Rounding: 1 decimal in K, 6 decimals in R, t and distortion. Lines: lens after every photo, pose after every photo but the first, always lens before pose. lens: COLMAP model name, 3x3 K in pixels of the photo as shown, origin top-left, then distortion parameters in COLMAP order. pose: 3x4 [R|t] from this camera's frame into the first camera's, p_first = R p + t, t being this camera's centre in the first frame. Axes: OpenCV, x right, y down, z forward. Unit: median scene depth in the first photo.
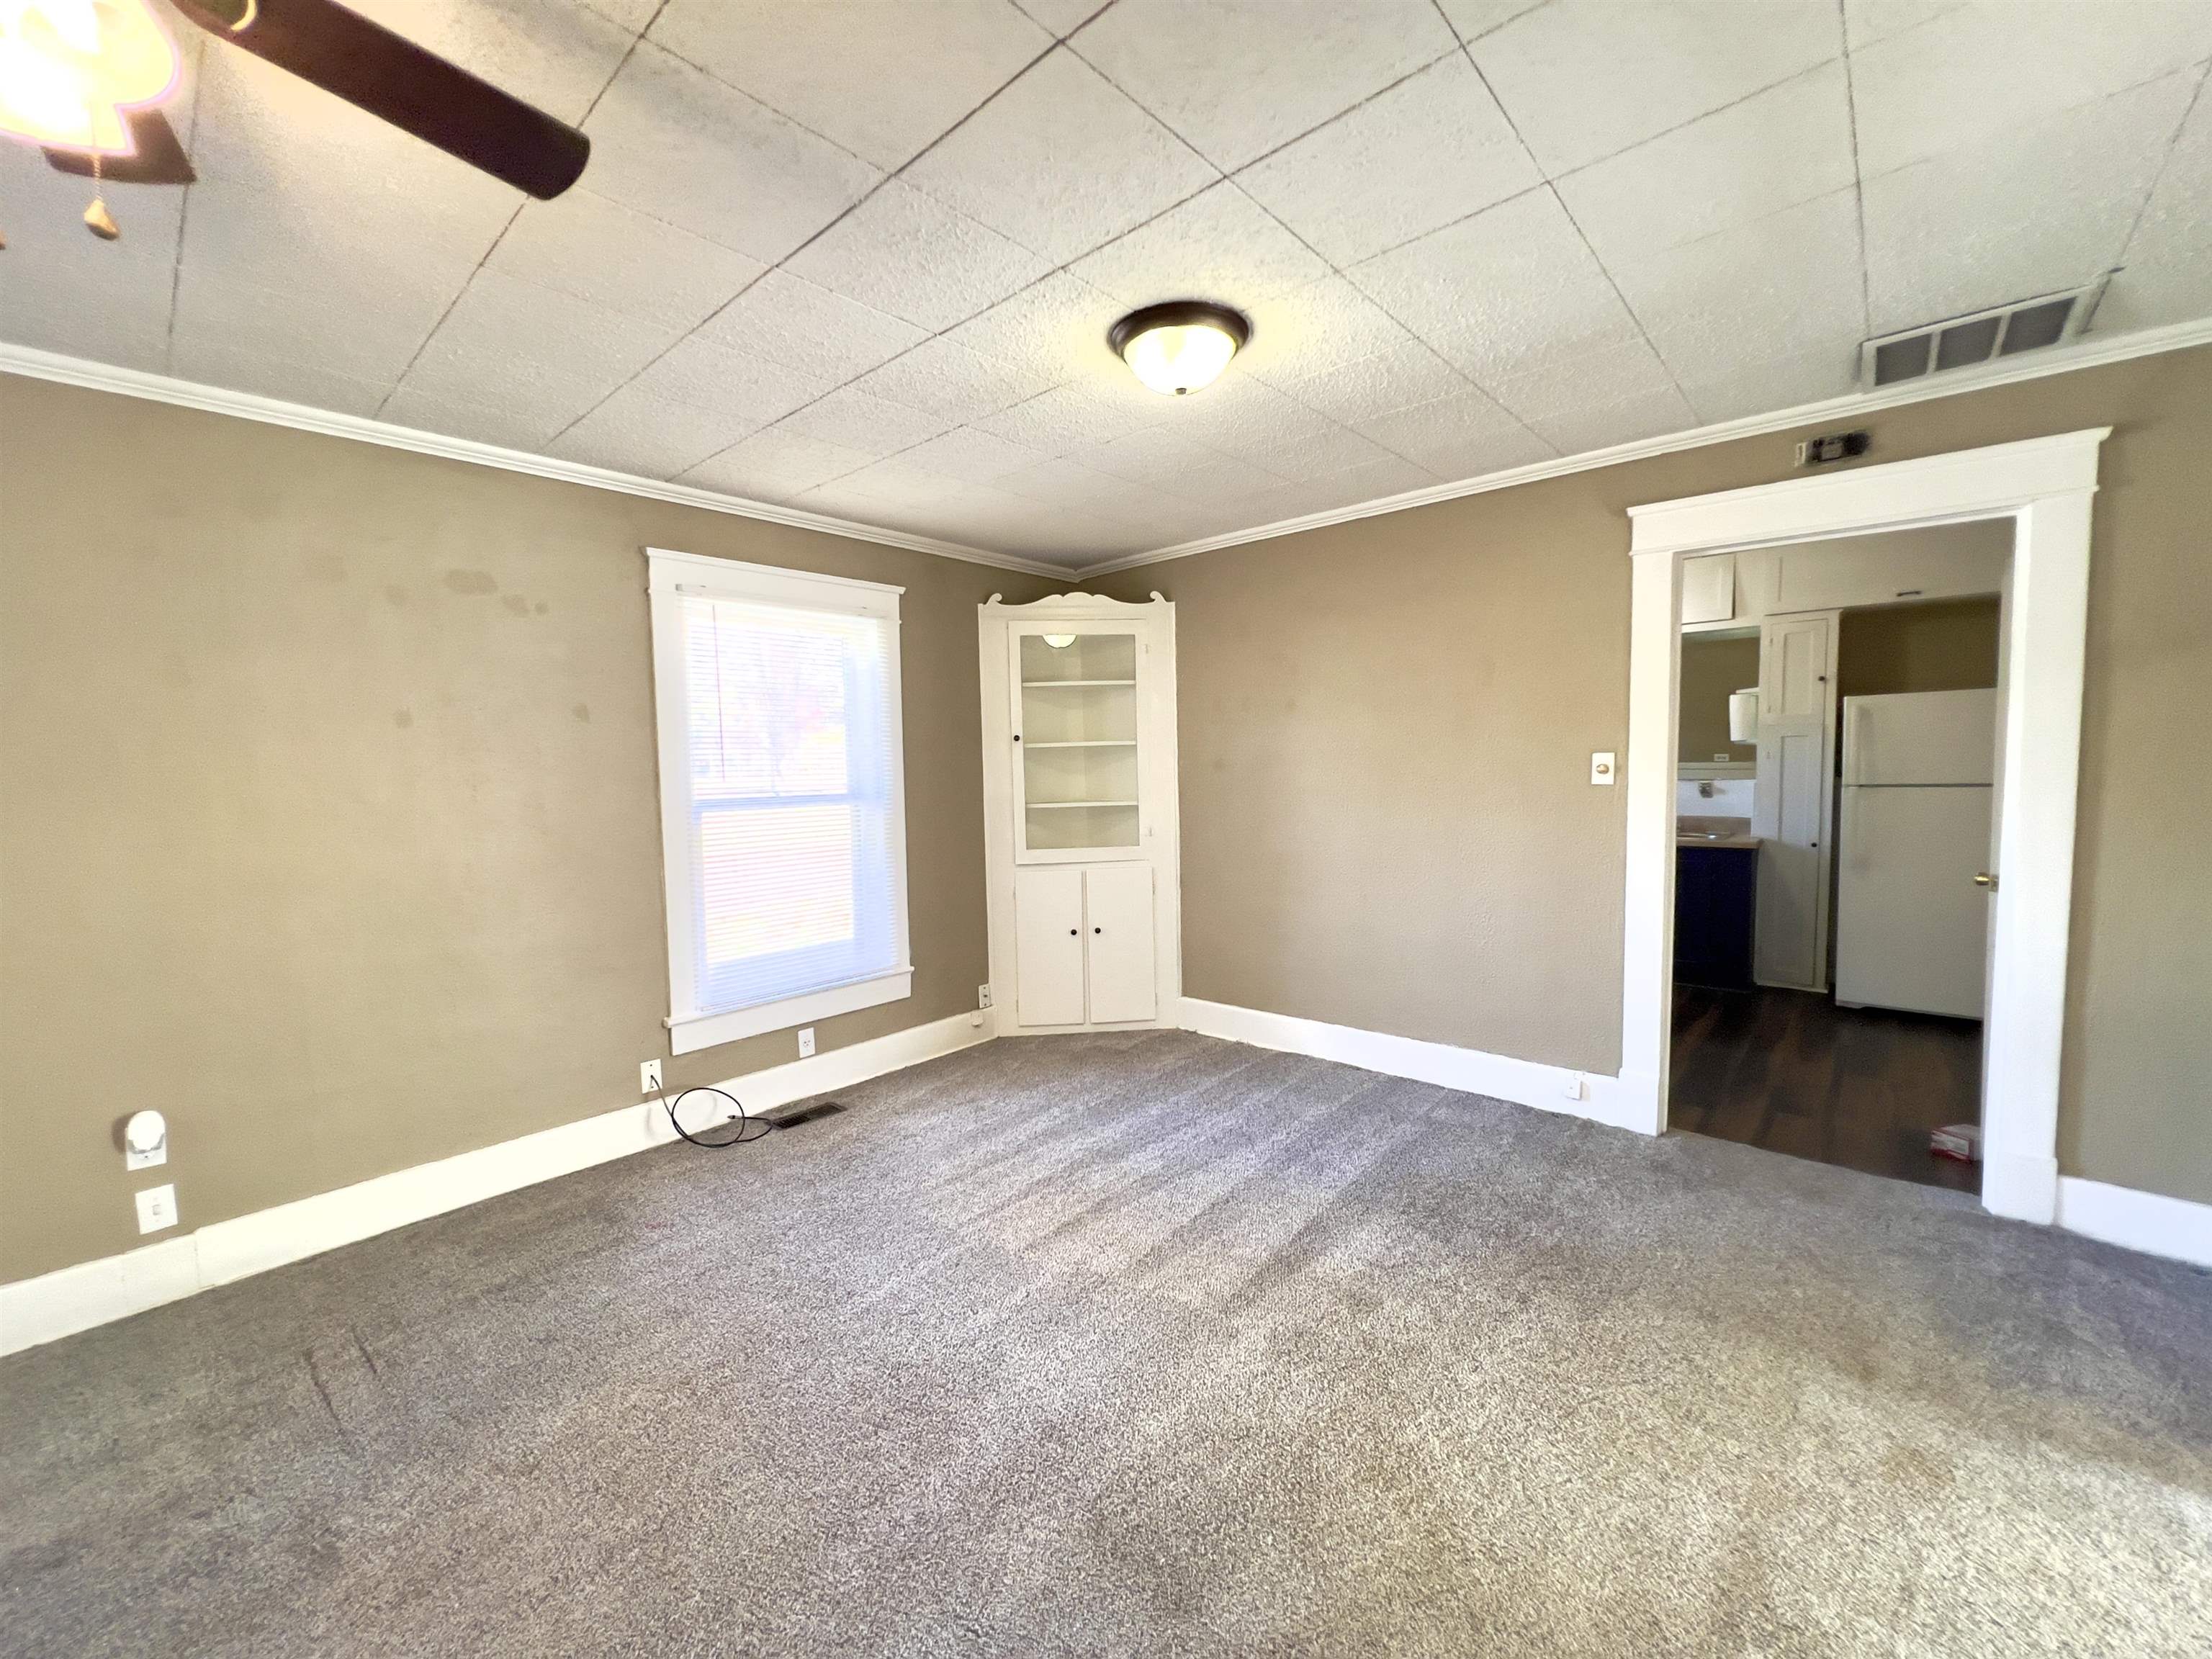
lens RADIAL K [[891.3, 0, 1110.1], [0, 891.3, 819.8], [0, 0, 1]] dist [0.004733, -0.000113]
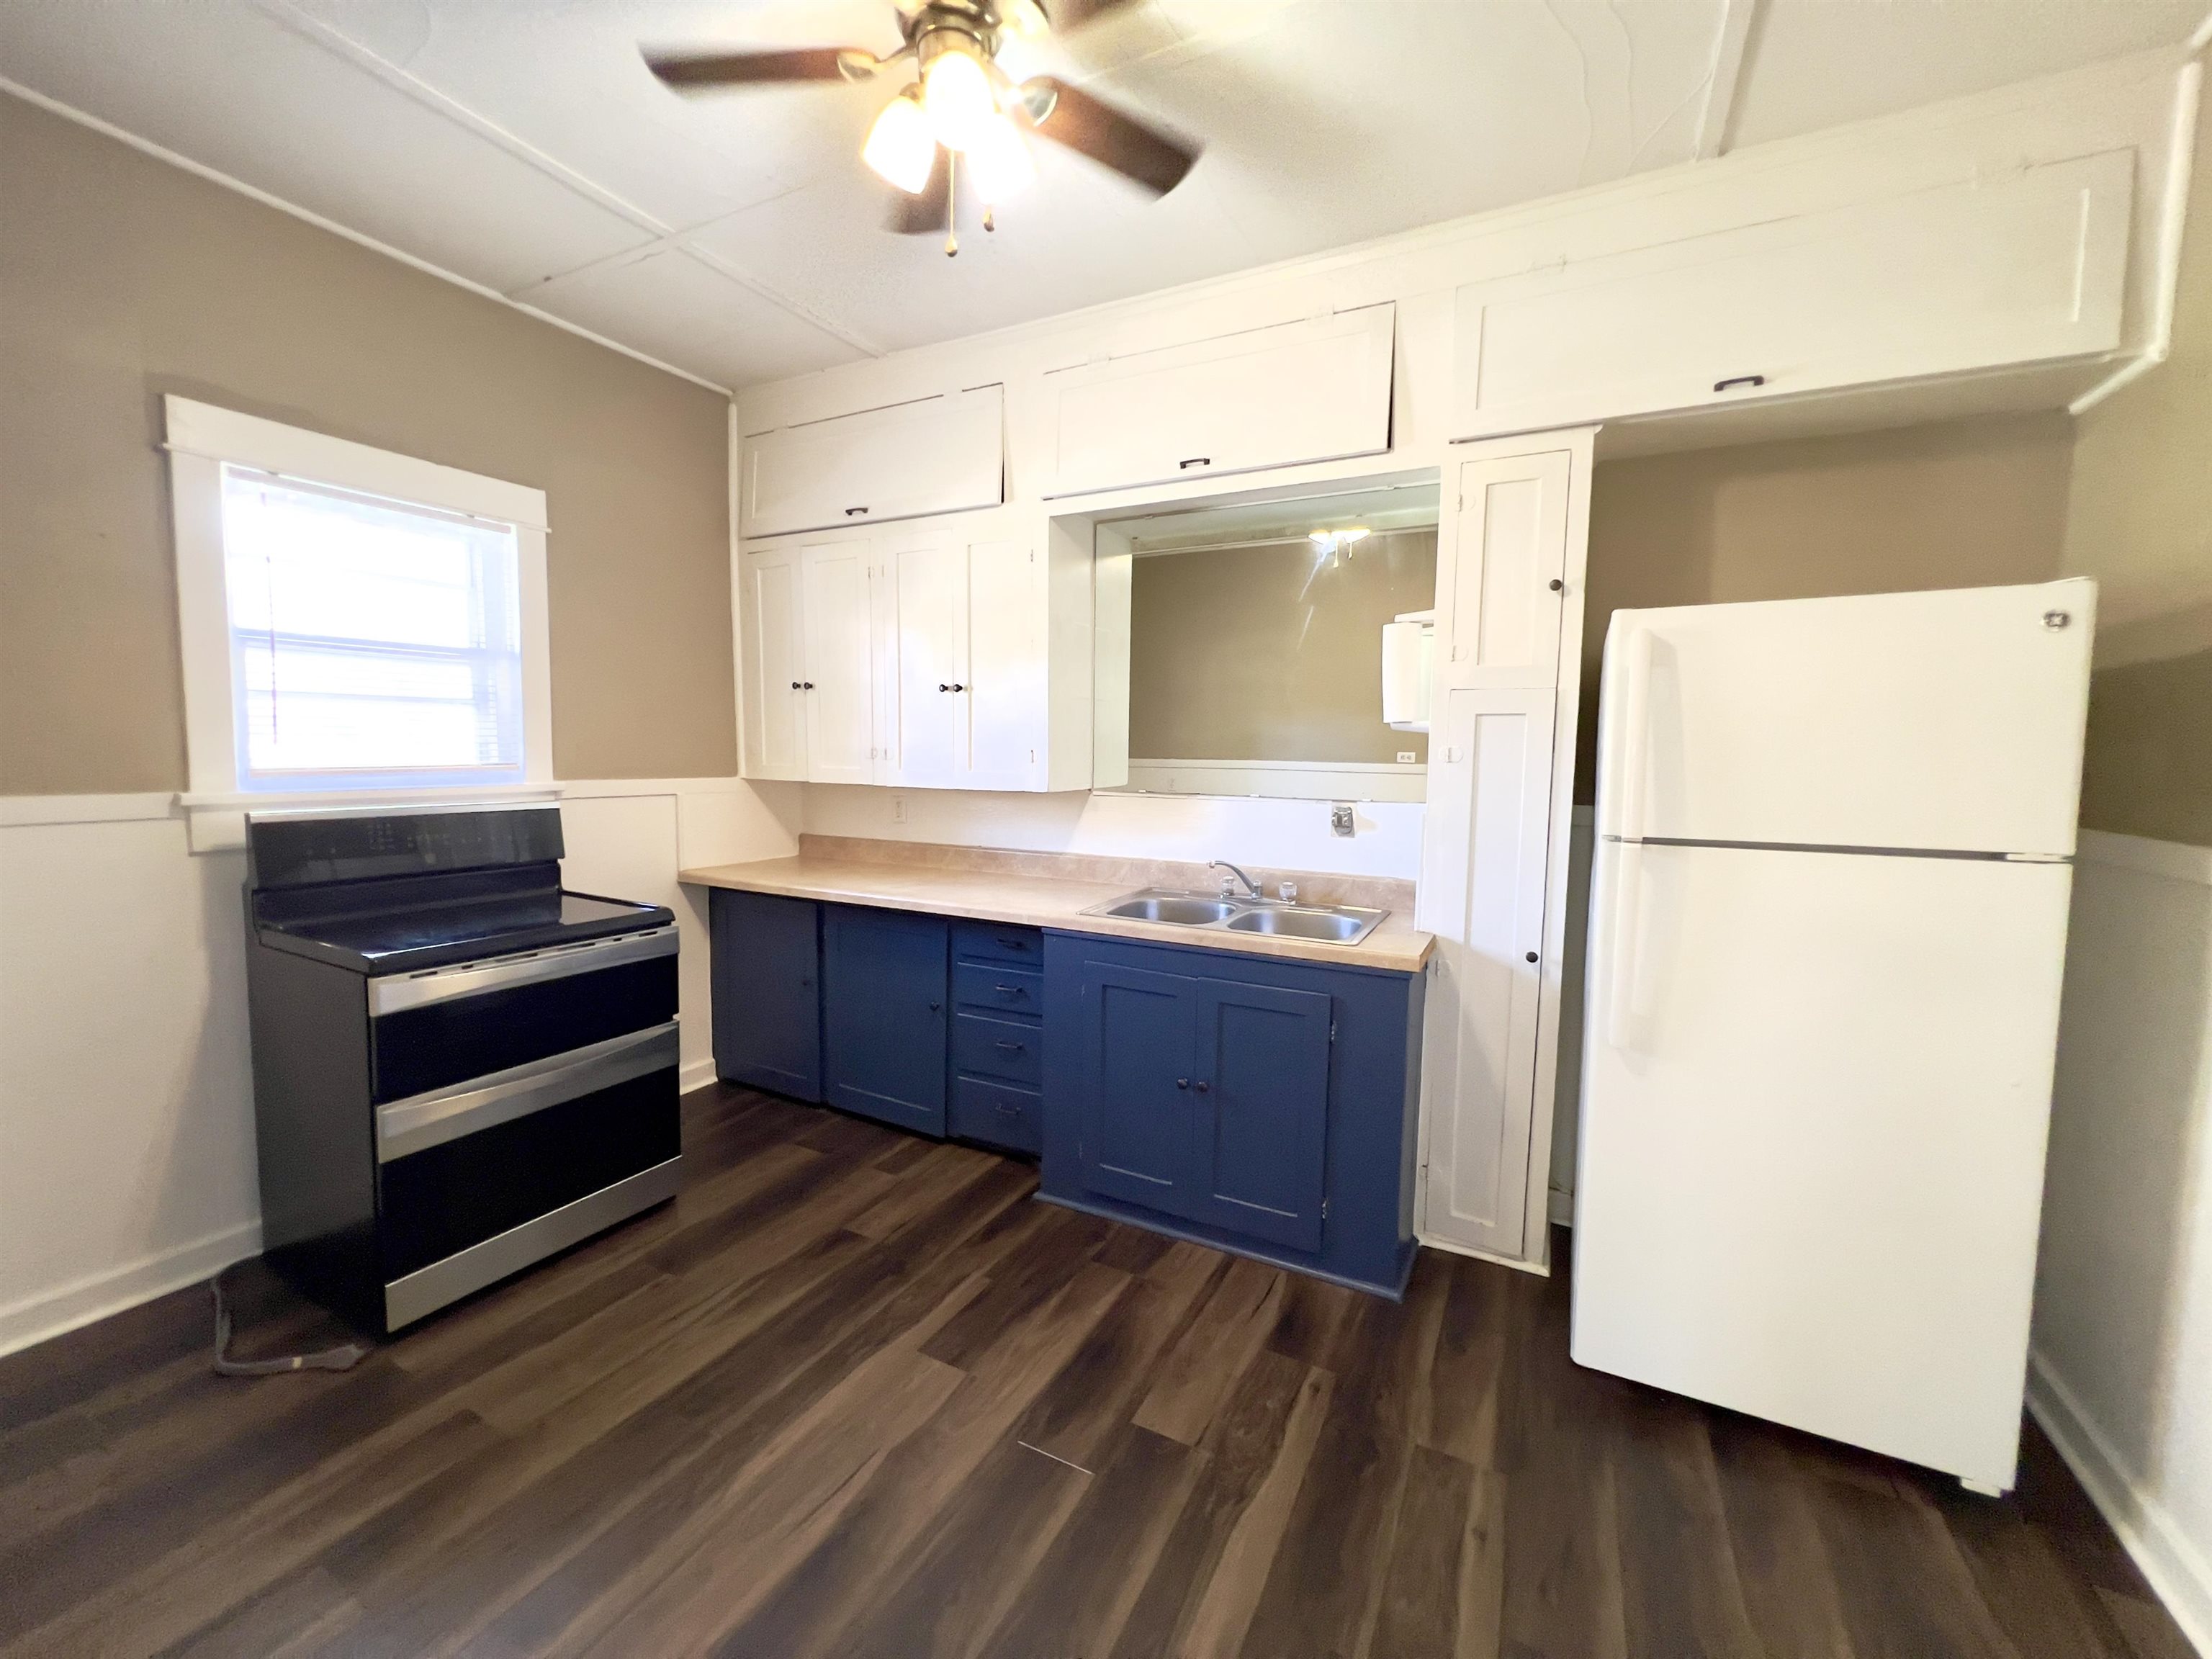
lens RADIAL K [[891.3, 0, 1110.9], [0, 891.3, 818.6], [0, 0, 1]] dist [0.004733, -0.000113]
pose [[0.969164, 0.014686, 0.245978, 0.476008], [-0.018174, 0.999764, 0.011914, -0.043609], [-0.245745, -0.016017, 0.969202, 0.624482]]
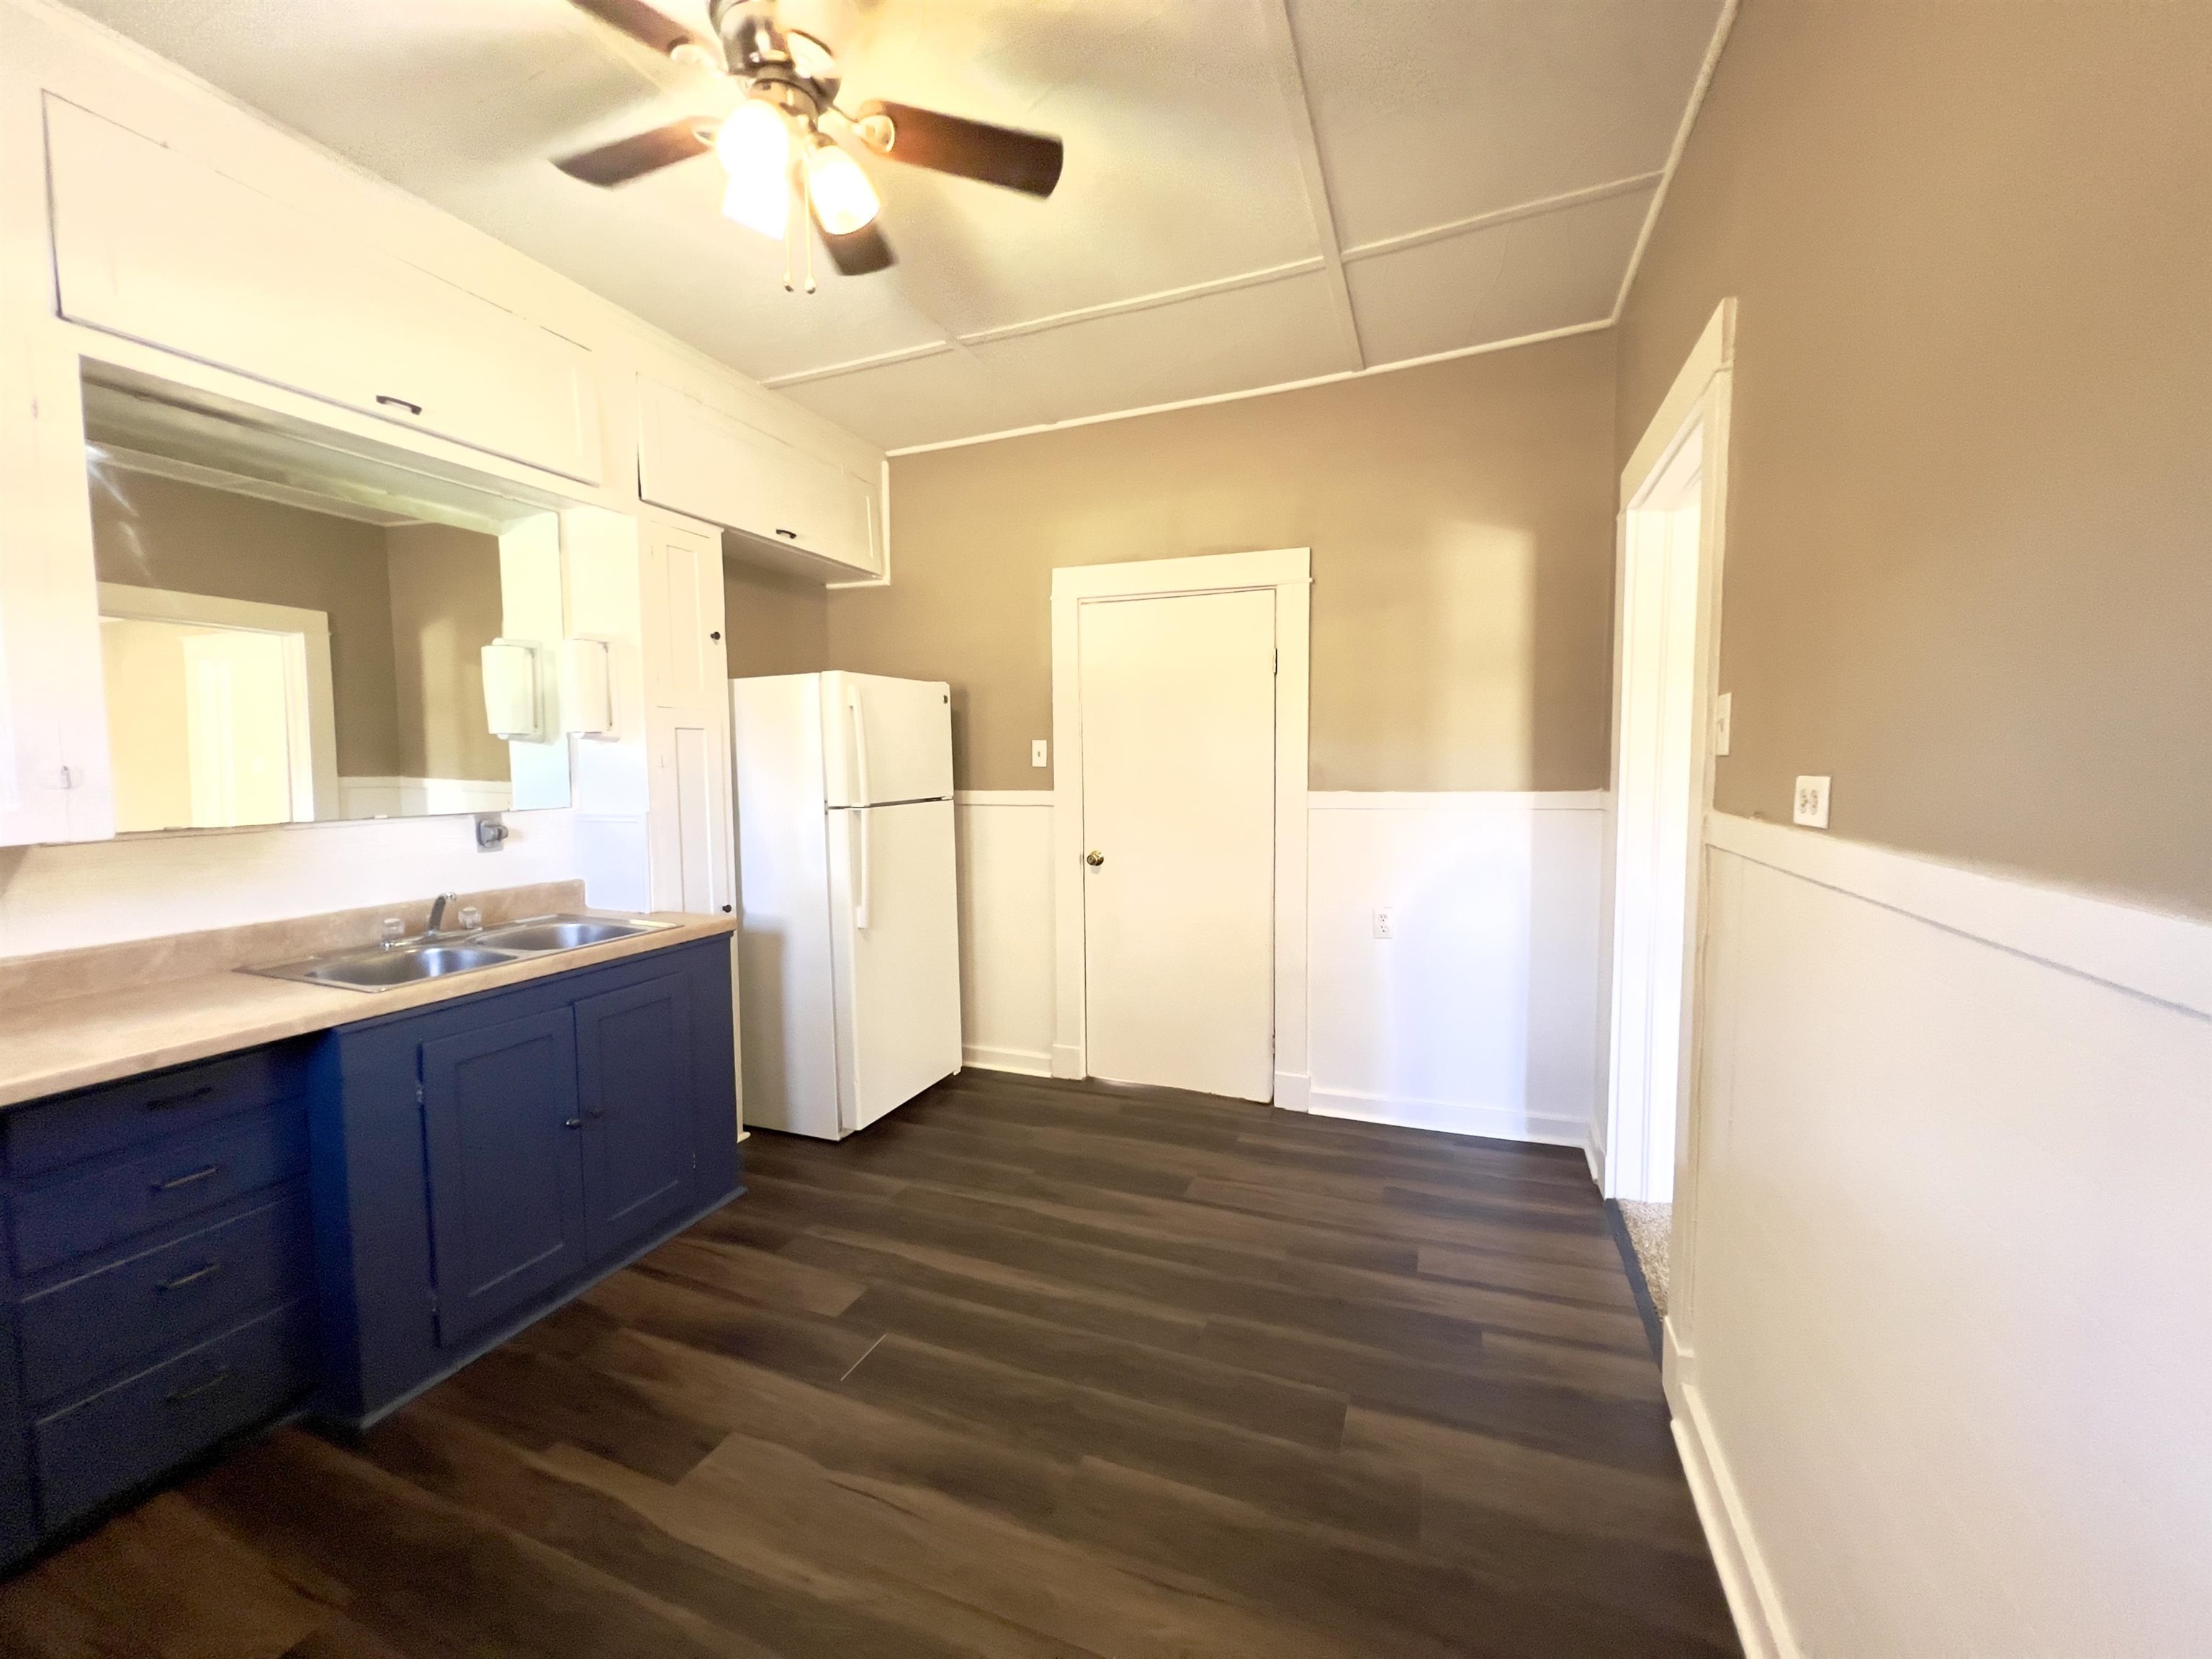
lens RADIAL K [[891.3, 0, 1098.8], [0, 891.3, 815.4], [0, 0, 1]] dist [0.004733, -0.000113]
pose [[-0.339545, -0.034146, 0.939970, 0.135599], [0.077874, 0.994889, 0.064272, -0.055195], [-0.937361, 0.095022, -0.335150, 0.971199]]
